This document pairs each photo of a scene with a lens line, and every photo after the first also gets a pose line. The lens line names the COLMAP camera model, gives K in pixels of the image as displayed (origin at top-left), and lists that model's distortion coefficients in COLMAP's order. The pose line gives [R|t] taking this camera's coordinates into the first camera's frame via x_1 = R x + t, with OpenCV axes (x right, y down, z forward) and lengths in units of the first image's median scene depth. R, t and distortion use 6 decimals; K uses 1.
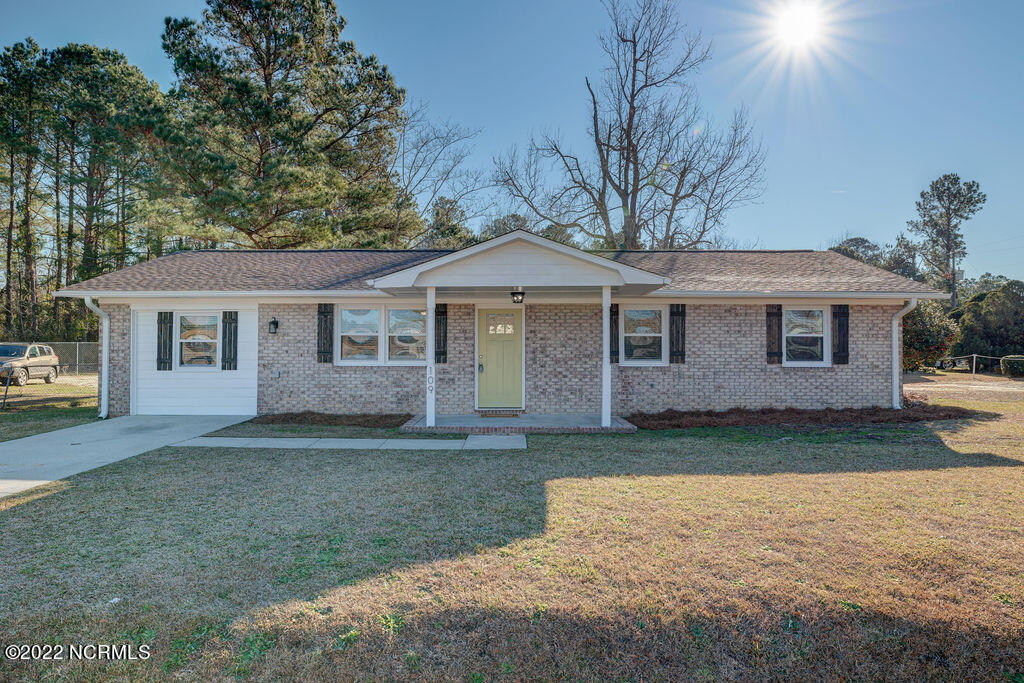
lens RADIAL K [[660.1, 0, 511.9], [0, 660.1, 334.3], [0, 0, 1]] dist [0.003969, 0.002303]
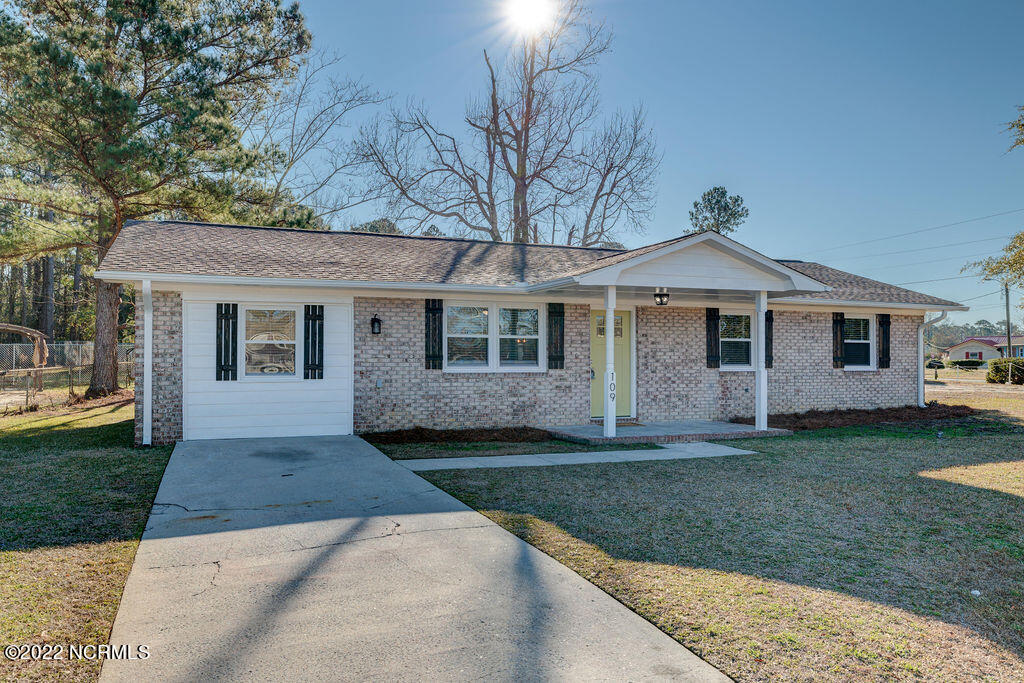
lens RADIAL K [[750.3, 0, 511.6], [0, 750.3, 349.9], [0, 0, 1]] dist [0.006010, -0.000647]
pose [[0.926980, 0.004309, 0.375086, -0.549383], [-0.011568, 0.999787, 0.017103, 0.000754], [-0.374932, -0.020193, 0.926832, 0.073412]]
